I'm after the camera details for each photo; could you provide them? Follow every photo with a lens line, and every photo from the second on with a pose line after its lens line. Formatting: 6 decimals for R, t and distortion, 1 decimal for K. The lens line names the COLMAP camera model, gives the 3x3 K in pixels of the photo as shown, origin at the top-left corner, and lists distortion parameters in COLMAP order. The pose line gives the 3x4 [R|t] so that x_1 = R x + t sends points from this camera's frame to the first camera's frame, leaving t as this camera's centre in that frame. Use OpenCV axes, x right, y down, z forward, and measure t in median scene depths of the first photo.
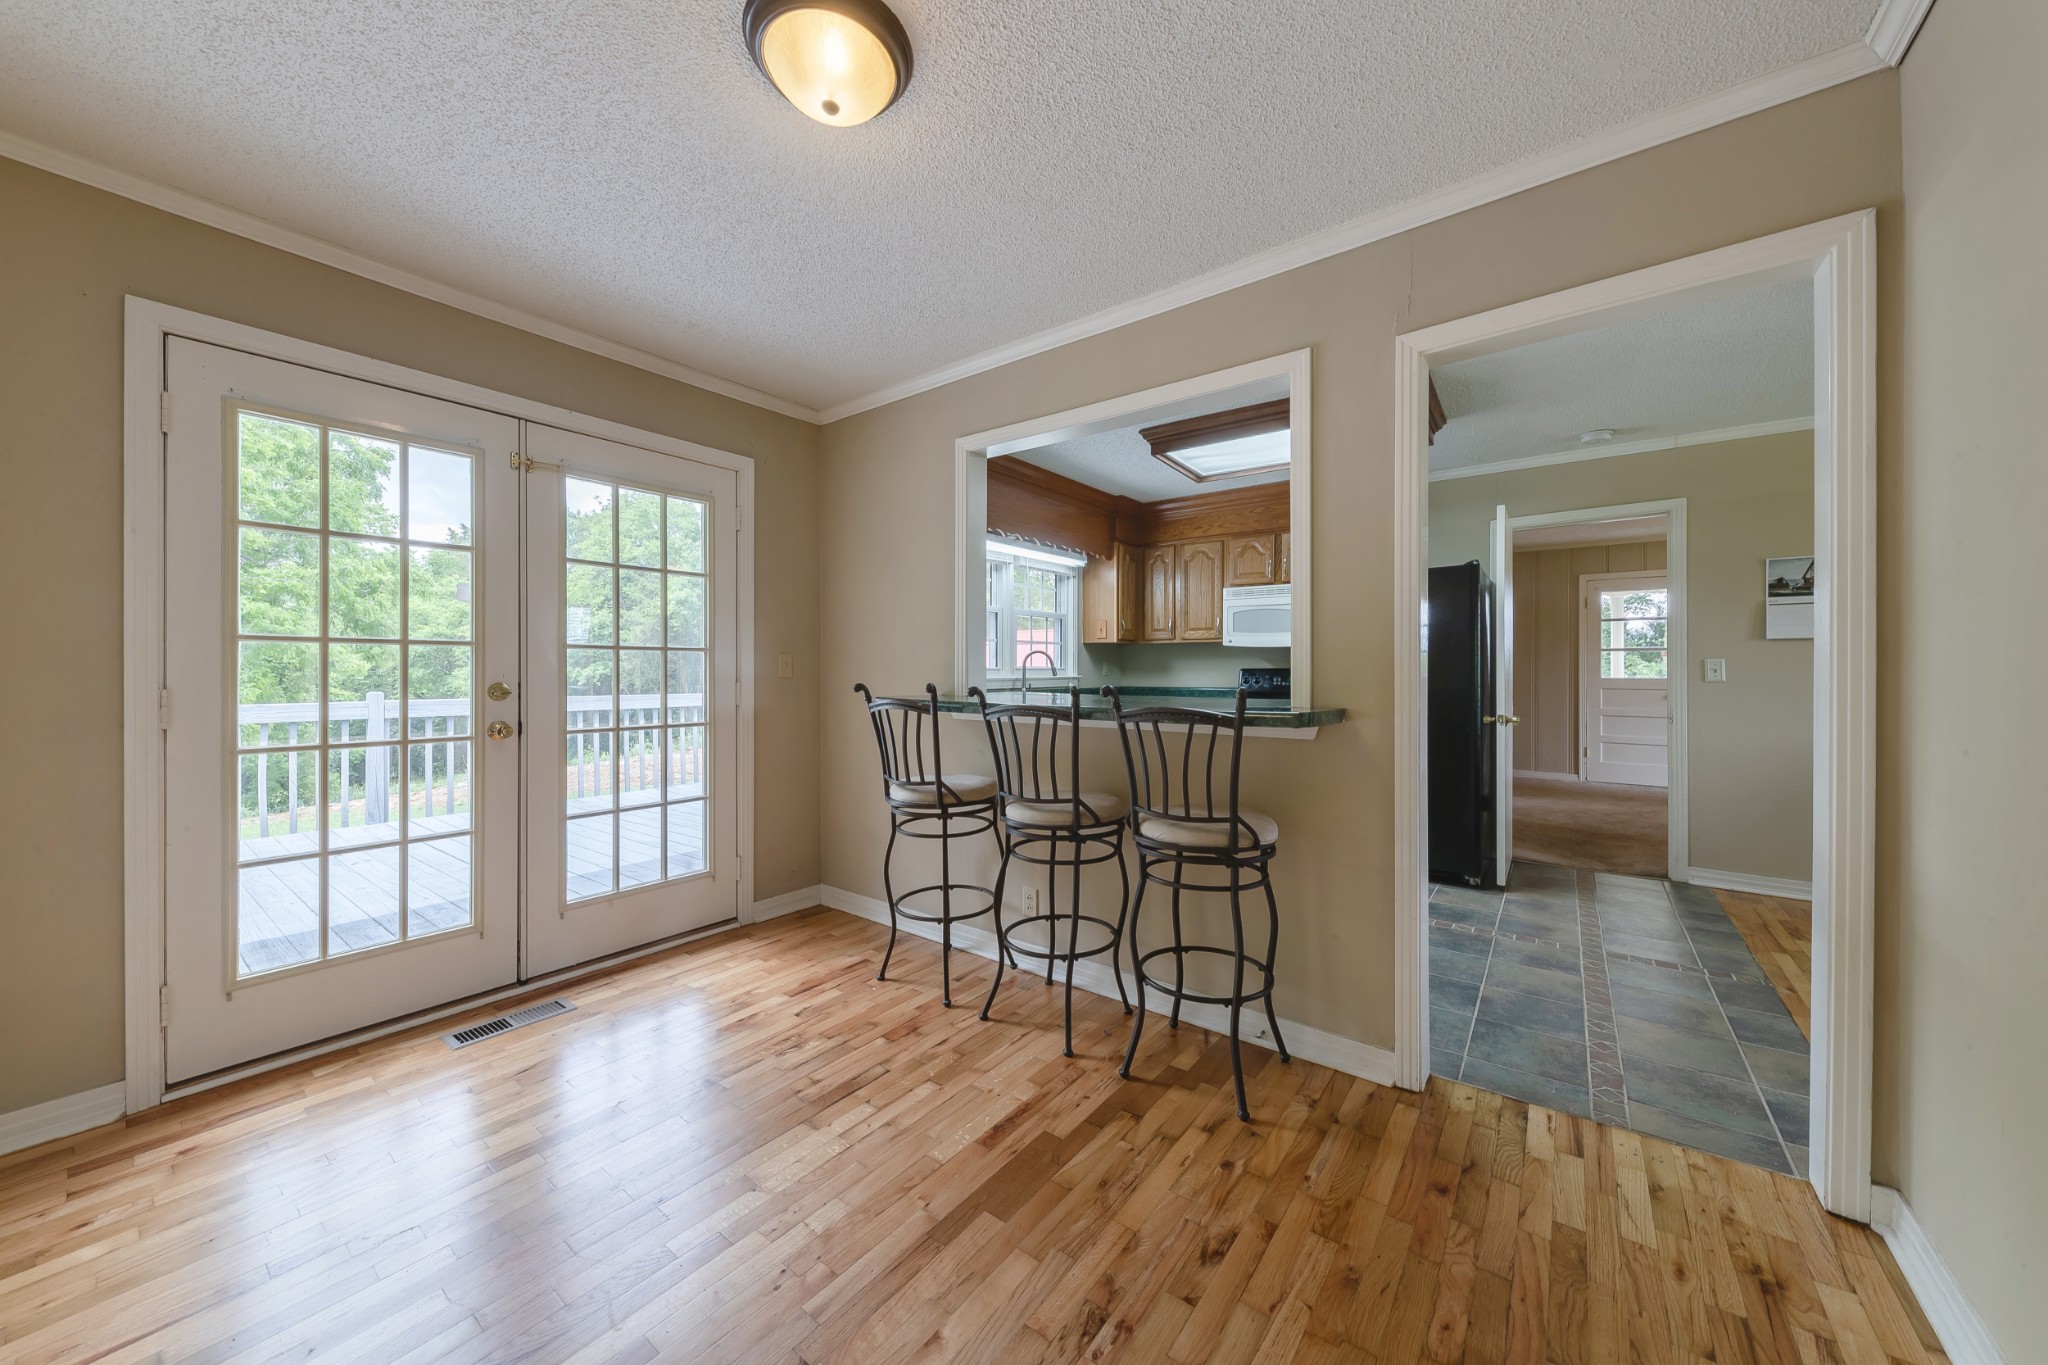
lens RADIAL K [[708.3, 0, 1049.3], [0, 708.3, 674.1], [0, 0, 1]] dist [0.001161, -0.001660]
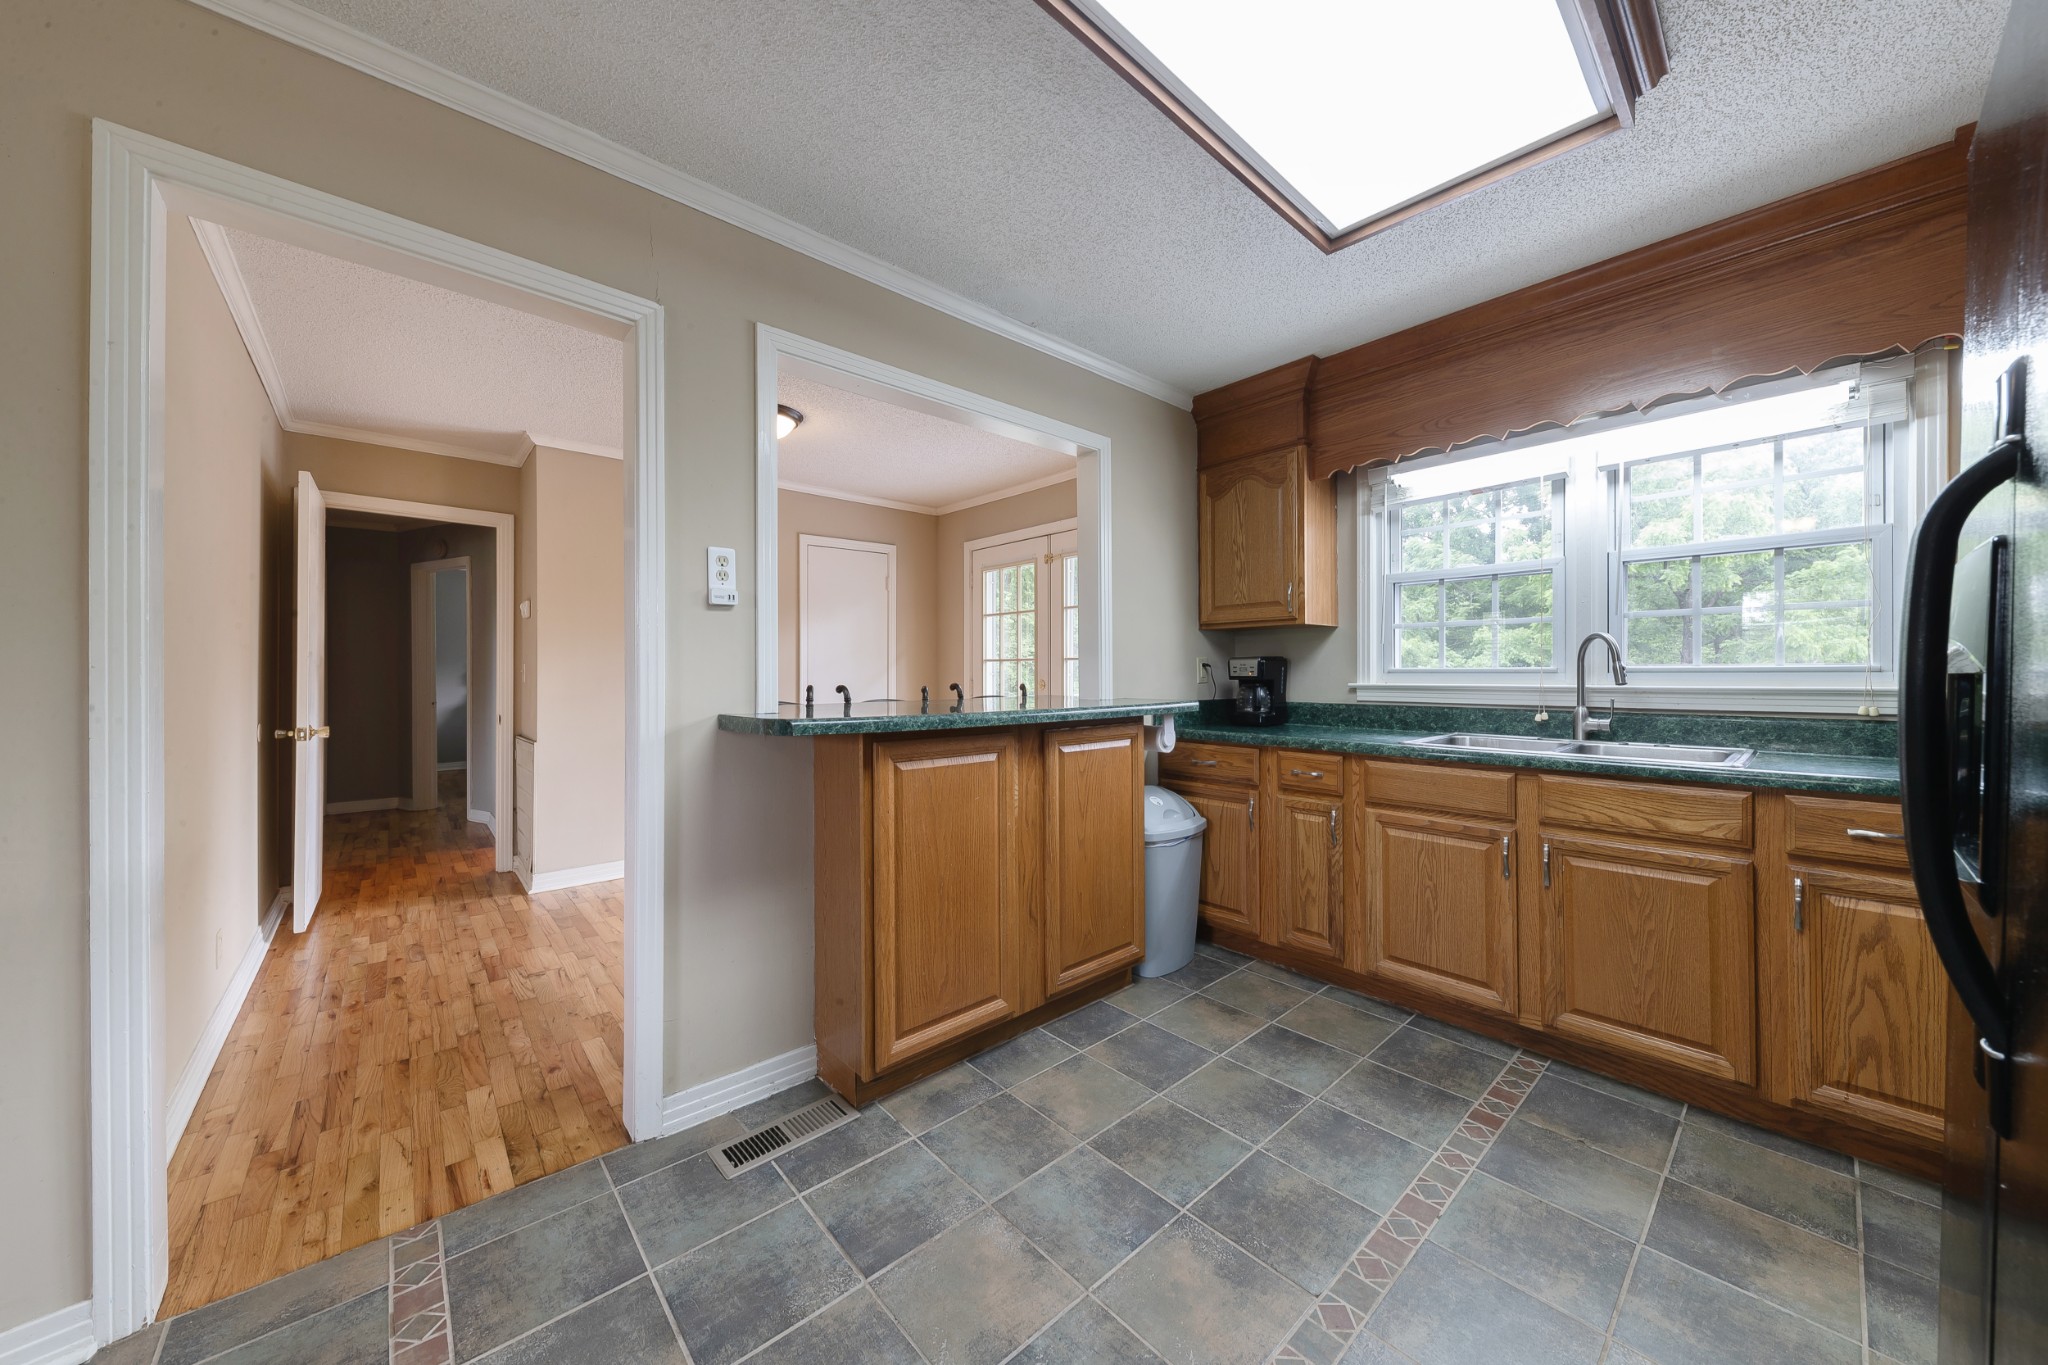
lens RADIAL K [[708.3, 0, 1027.7], [0, 708.3, 674.1], [0, 0, 1]] dist [0.001161, -0.001660]
pose [[-0.212973, -0.001622, -0.977057, 1.107950], [-0.004804, 0.999988, -0.000613, -0.003639], [0.977046, 0.004563, -0.212978, 1.432584]]
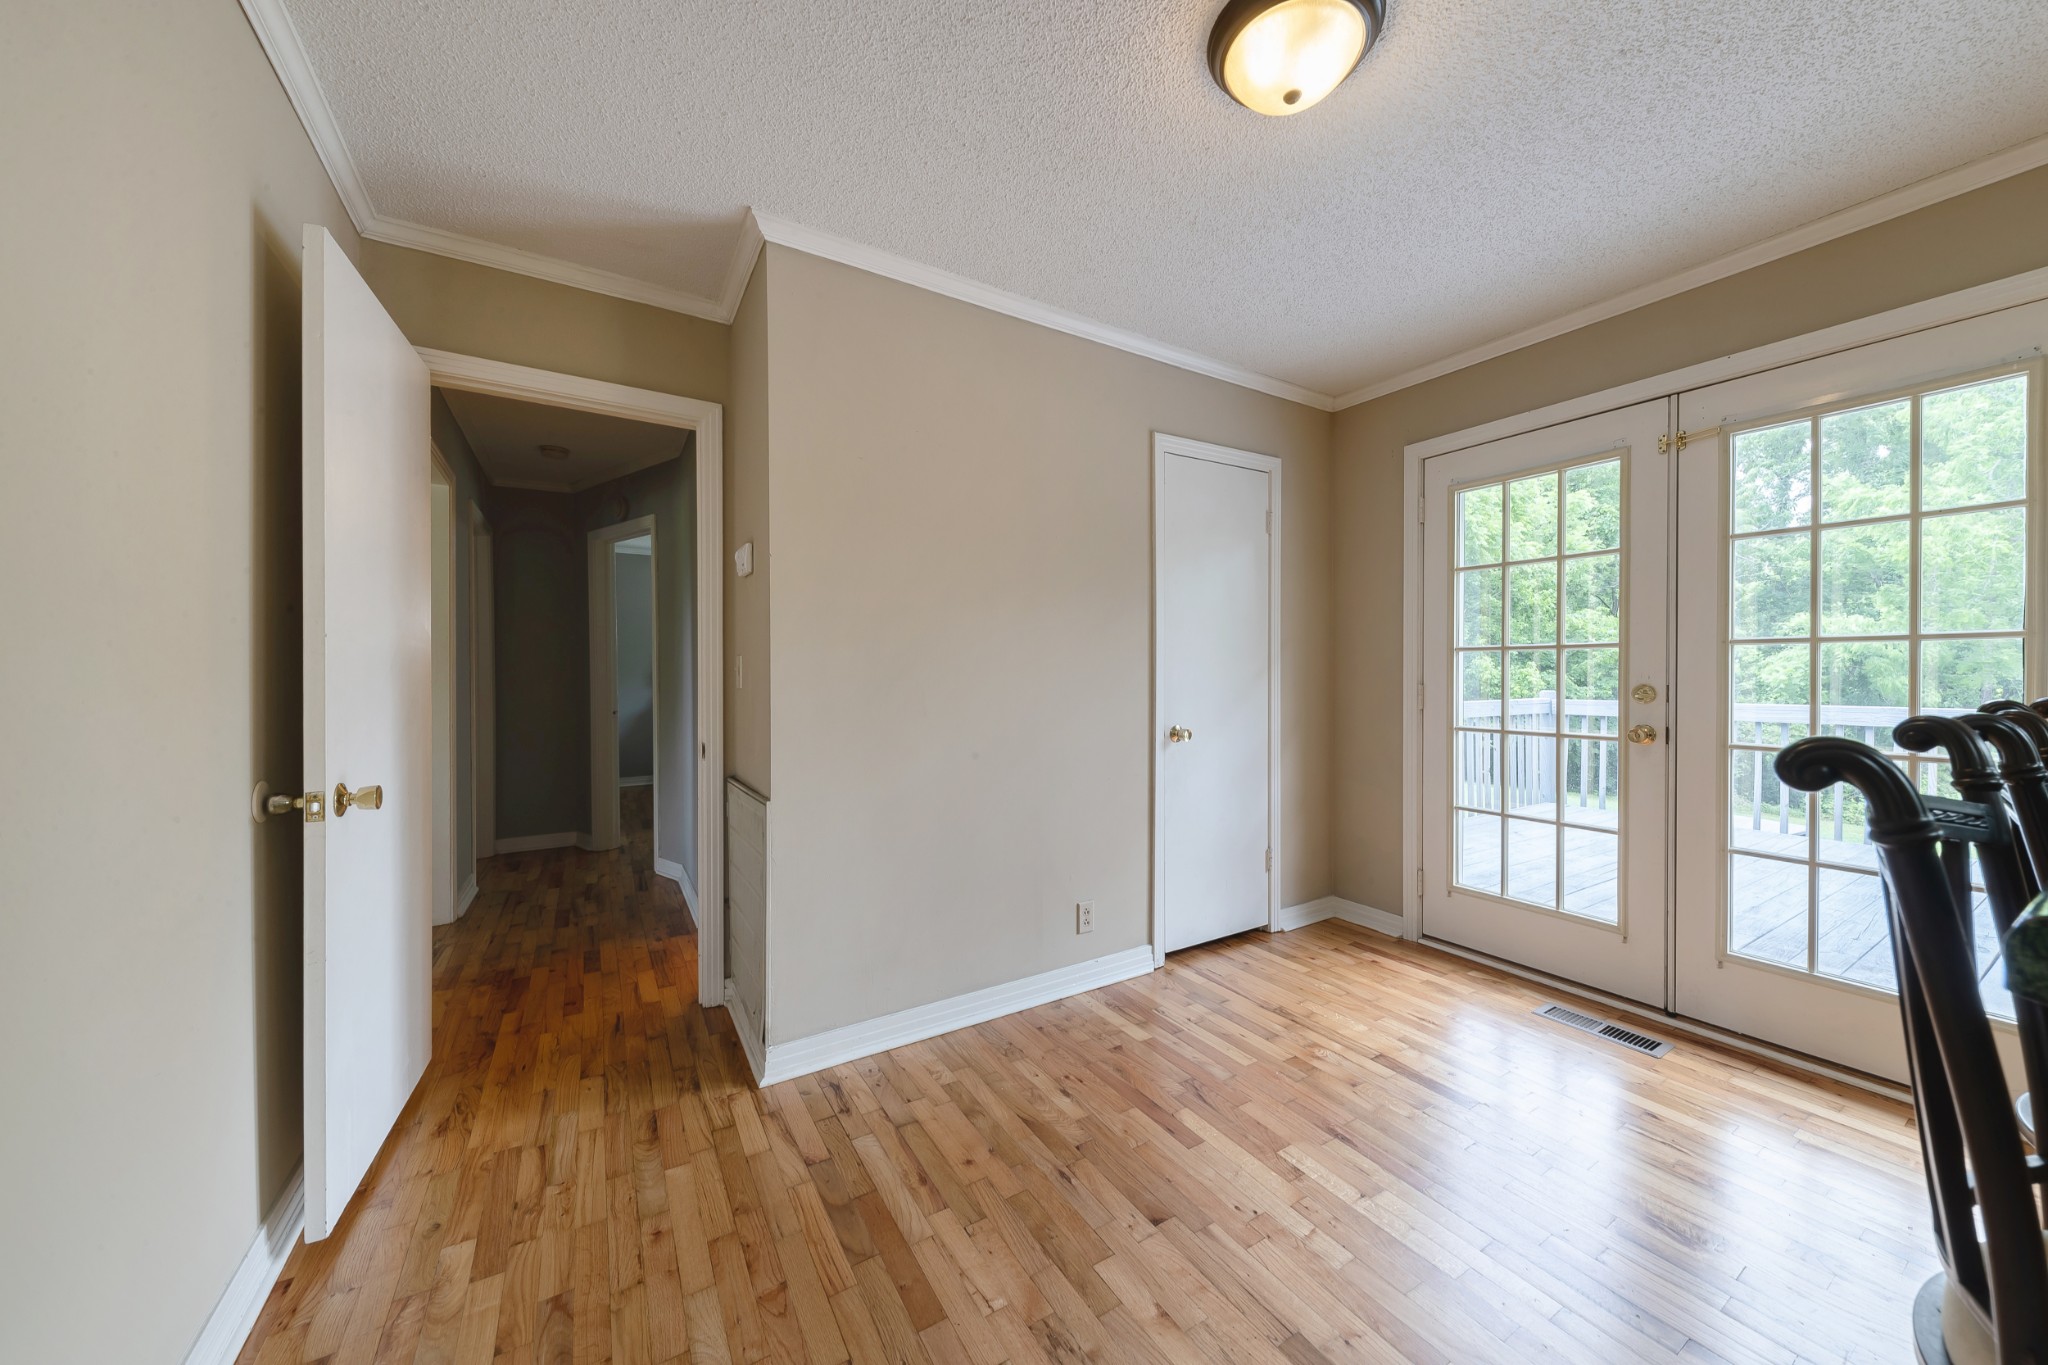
lens RADIAL K [[708.3, 0, 1014.4], [0, 708.3, 678.7], [0, 0, 1]] dist [0.001161, -0.001660]
pose [[-0.397825, 0.007516, -0.917430, 0.458371], [-0.001949, 0.999957, 0.009037, -0.002673], [0.917459, 0.005384, -0.397794, 0.631628]]
